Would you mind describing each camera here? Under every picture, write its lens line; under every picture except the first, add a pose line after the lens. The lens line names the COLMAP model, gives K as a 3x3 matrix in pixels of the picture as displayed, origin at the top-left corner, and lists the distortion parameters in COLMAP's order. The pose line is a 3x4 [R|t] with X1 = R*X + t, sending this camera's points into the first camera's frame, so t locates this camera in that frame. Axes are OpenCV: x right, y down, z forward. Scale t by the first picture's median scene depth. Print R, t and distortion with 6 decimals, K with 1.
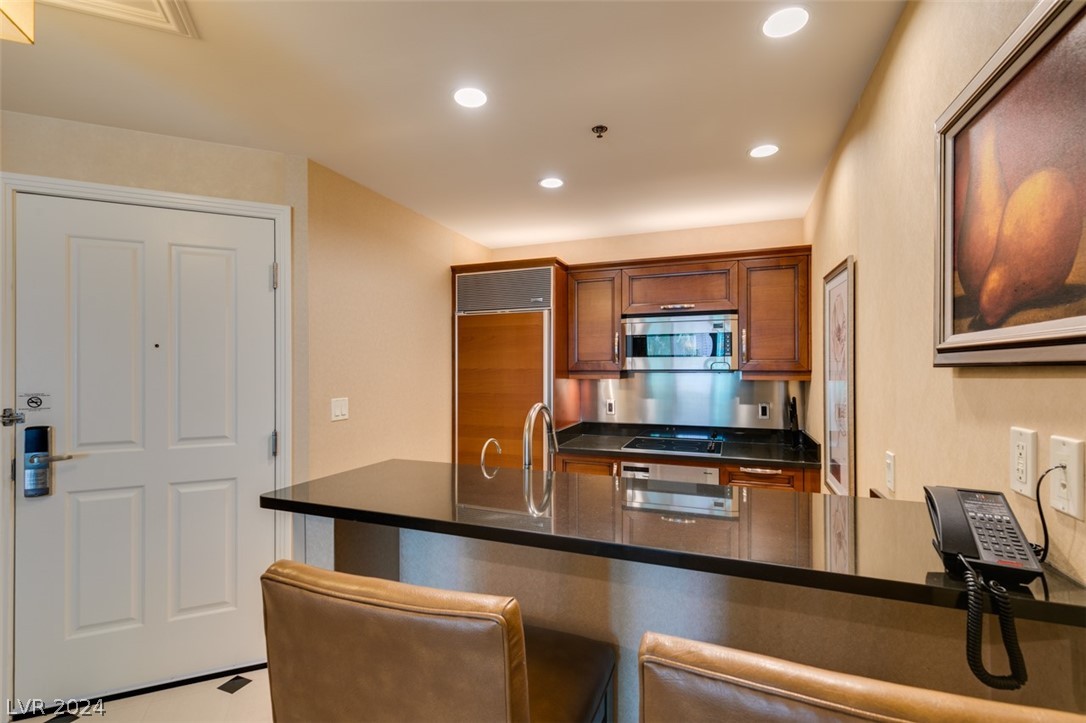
lens RADIAL K [[486.5, 0, 541.7], [0, 486.5, 365.0], [0, 0, 1]] dist [0.007170, -0.001110]
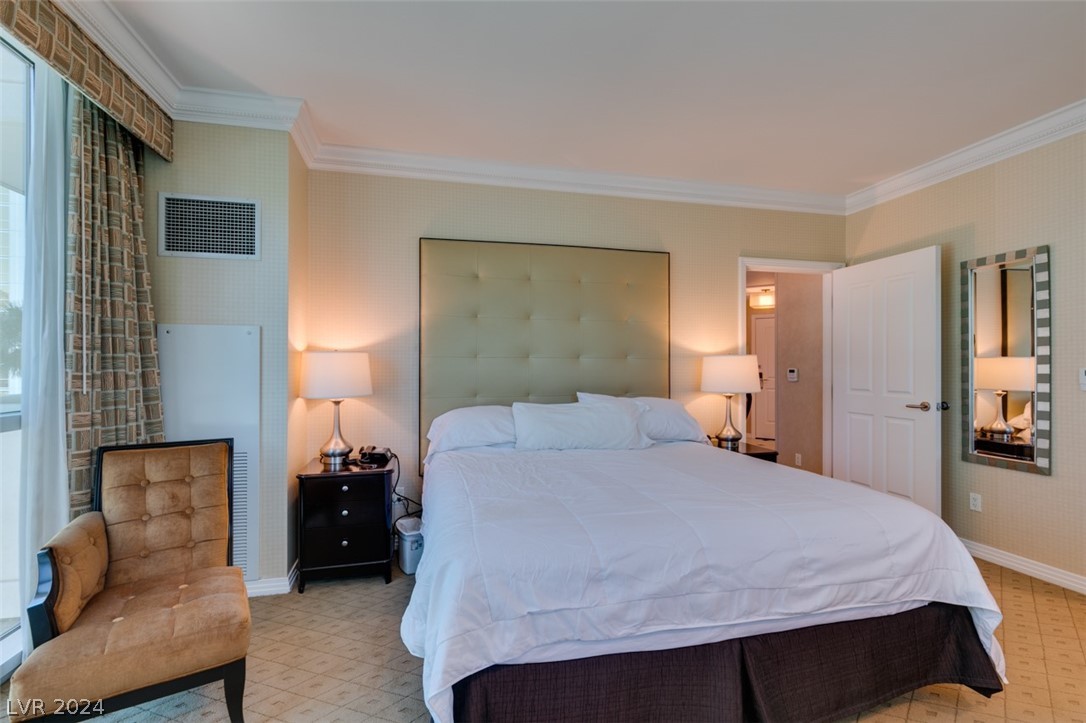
lens RADIAL K [[486.5, 0, 541.7], [0, 486.5, 365.0], [0, 0, 1]] dist [0.007170, -0.001110]
pose [[0.567349, -0.009639, -0.823421, 1.095591], [0.013783, 0.999903, -0.002208, 0.035375], [0.823362, -0.010096, 0.567427, -2.342740]]
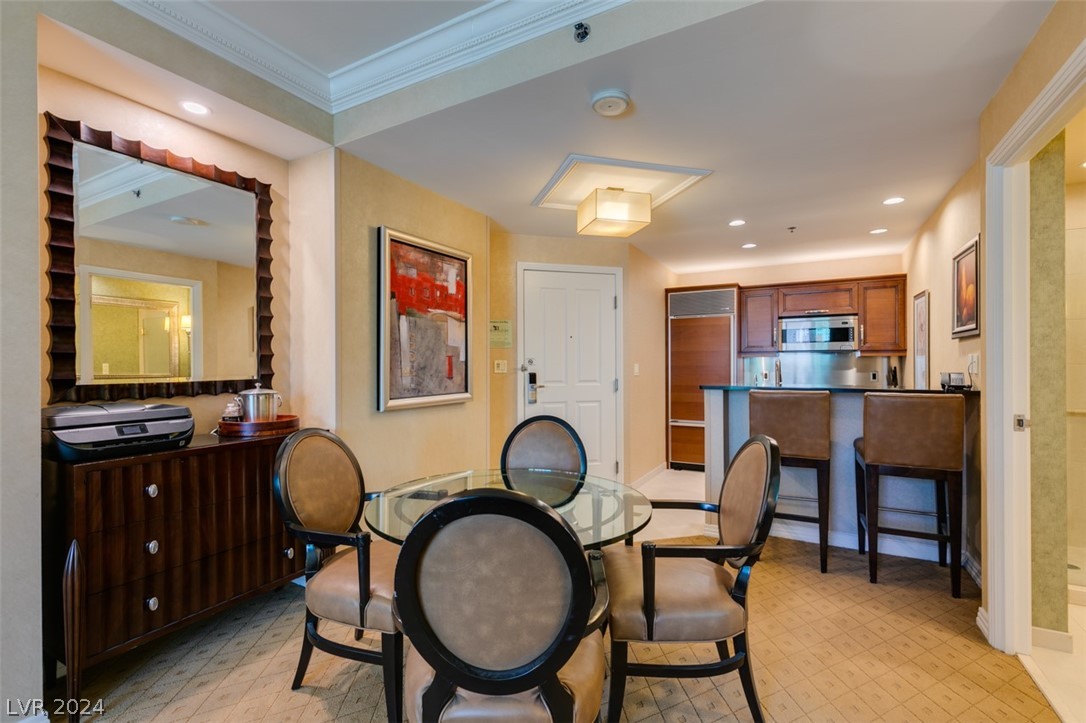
lens RADIAL K [[486.5, 0, 541.7], [0, 486.5, 365.0], [0, 0, 1]] dist [0.007170, -0.001110]
pose [[0.990039, -0.001568, -0.140787, -0.519114], [0.002763, 0.999962, 0.008294, 0.055160], [0.140768, -0.008600, 0.990005, -0.961819]]
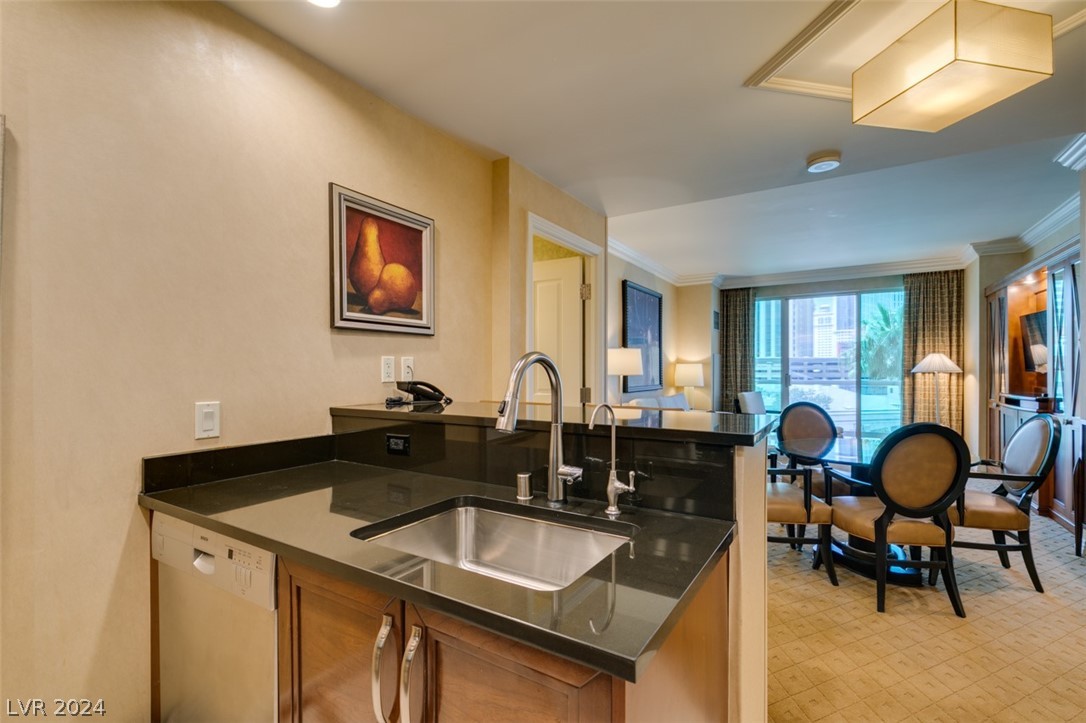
lens RADIAL K [[490.8, 0, 541.9], [0, 490.8, 371.8], [0, 0, 1]] dist [0.001646, -0.000183]
pose [[-0.983069, 0.002469, 0.183217, -0.095693], [0.002143, 0.999996, -0.001980, 0.071248], [-0.183221, -0.001554, -0.983071, 1.121225]]
